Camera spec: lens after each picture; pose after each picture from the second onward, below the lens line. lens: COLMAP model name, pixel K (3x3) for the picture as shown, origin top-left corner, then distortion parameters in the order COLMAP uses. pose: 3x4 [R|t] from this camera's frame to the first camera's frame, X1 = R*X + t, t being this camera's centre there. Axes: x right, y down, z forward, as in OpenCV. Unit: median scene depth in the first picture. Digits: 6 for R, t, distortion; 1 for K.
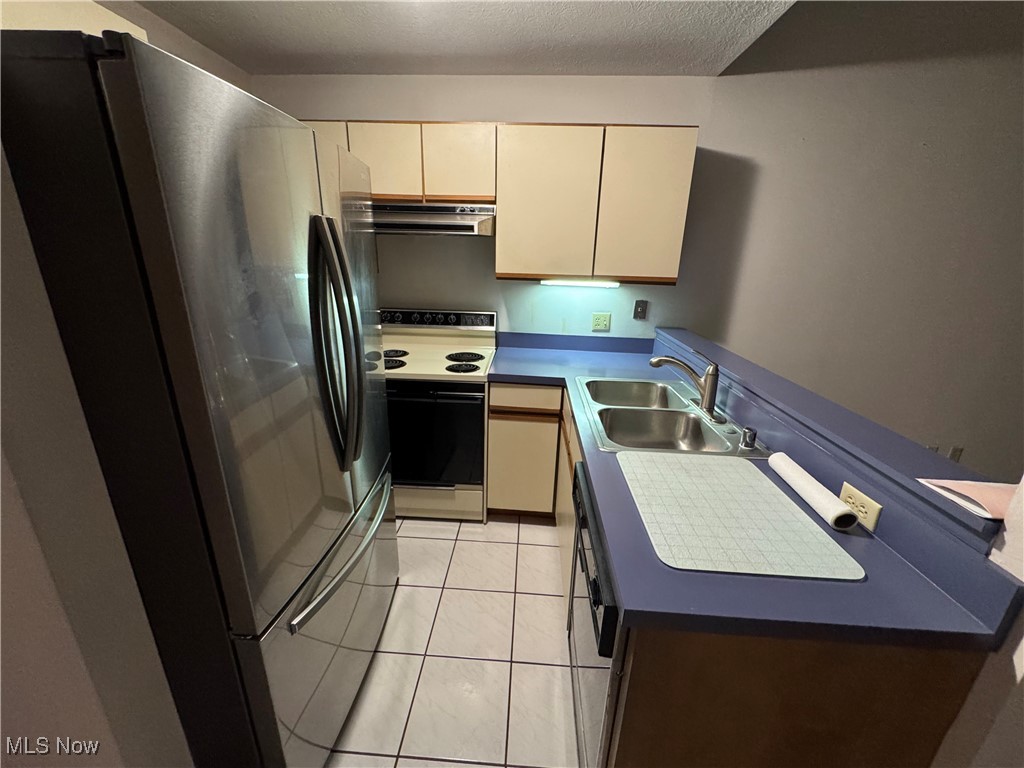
lens RADIAL K [[409.1, 0, 510.8], [0, 409.1, 387.5], [0, 0, 1]] dist [-0.001848, 0.000751]
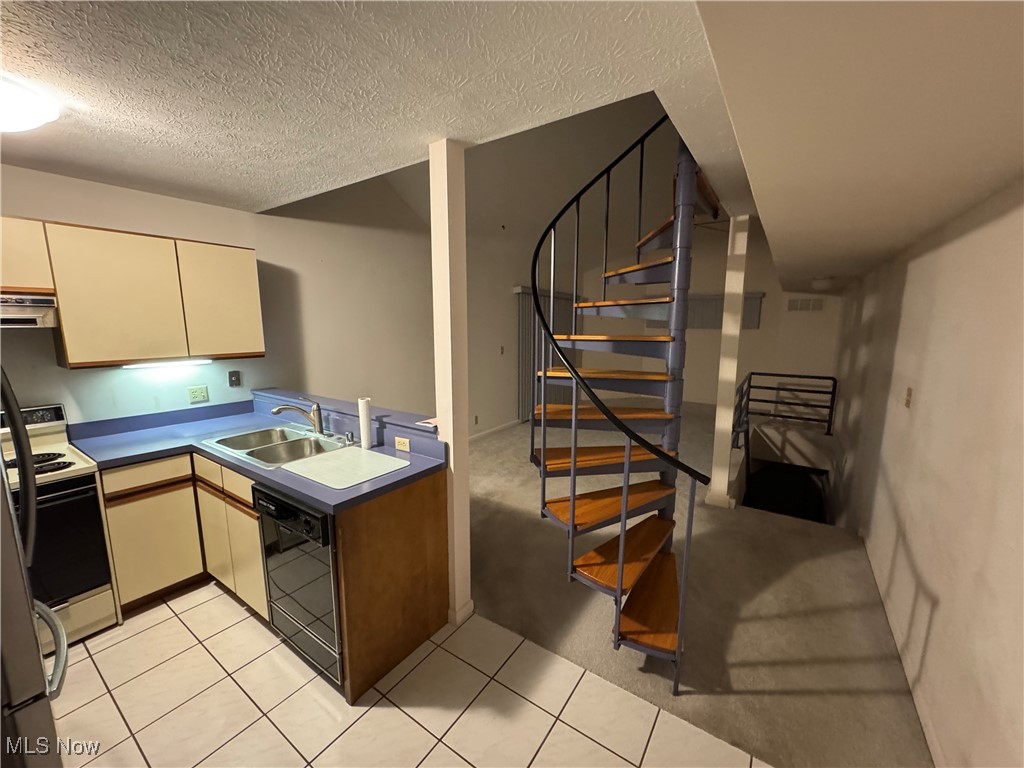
lens RADIAL K [[409.1, 0, 513.5], [0, 409.1, 385.9], [0, 0, 1]] dist [-0.001848, 0.000751]
pose [[0.522604, -0.158772, 0.837661, -0.313393], [0.276972, 0.960833, 0.009319, 0.055266], [-0.806332, 0.227138, 0.546111, -0.373985]]
